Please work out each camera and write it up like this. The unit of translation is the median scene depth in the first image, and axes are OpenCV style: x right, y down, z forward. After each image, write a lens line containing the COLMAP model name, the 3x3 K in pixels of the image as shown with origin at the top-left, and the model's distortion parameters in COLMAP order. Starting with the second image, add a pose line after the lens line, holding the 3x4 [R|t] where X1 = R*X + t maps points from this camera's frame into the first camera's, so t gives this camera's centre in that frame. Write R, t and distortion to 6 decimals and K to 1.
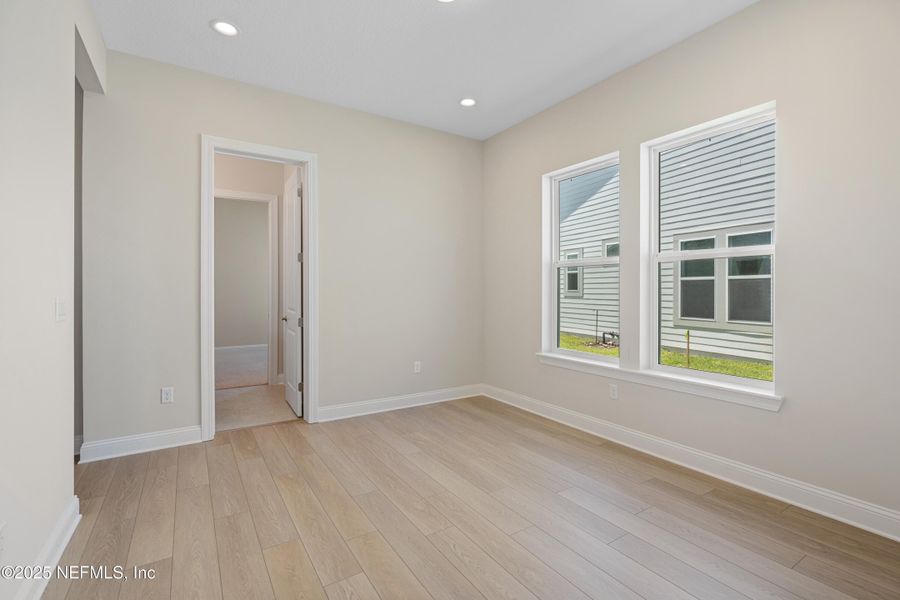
lens RADIAL K [[409.0, 0, 448.1], [0, 409.0, 292.2], [0, 0, 1]] dist [-0.010207, 0.000091]
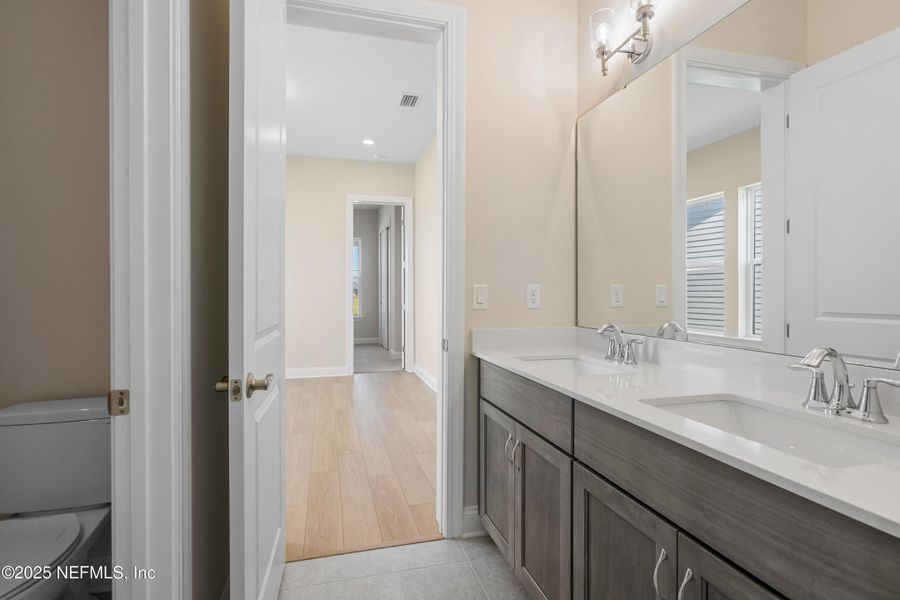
lens RADIAL K [[416.1, 0, 452.2], [0, 416.1, 294.8], [0, 0, 1]] dist [0.004306, -0.000009]
pose [[-0.963404, 0.000973, 0.268053, -1.010539], [0.005752, 0.999838, 0.017043, 0.004865], [-0.267993, 0.017962, -0.963253, 2.102466]]
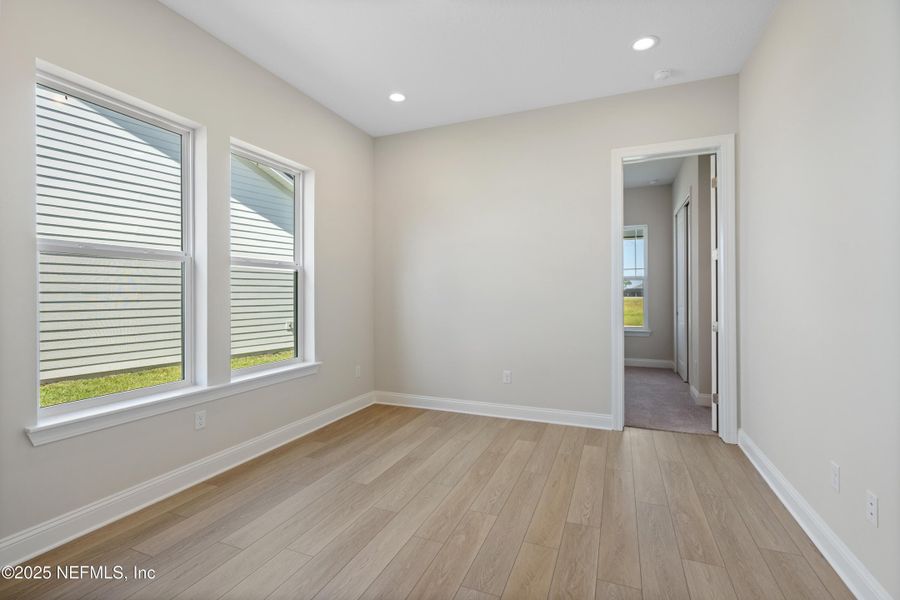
lens RADIAL K [[409.0, 0, 448.1], [0, 409.0, 292.2], [0, 0, 1]] dist [-0.010207, 0.000091]
pose [[-0.570050, 0.005020, 0.821595, -0.702228], [0.008960, 0.999960, 0.000107, -0.008839], [-0.821561, 0.007422, -0.570072, 1.368310]]
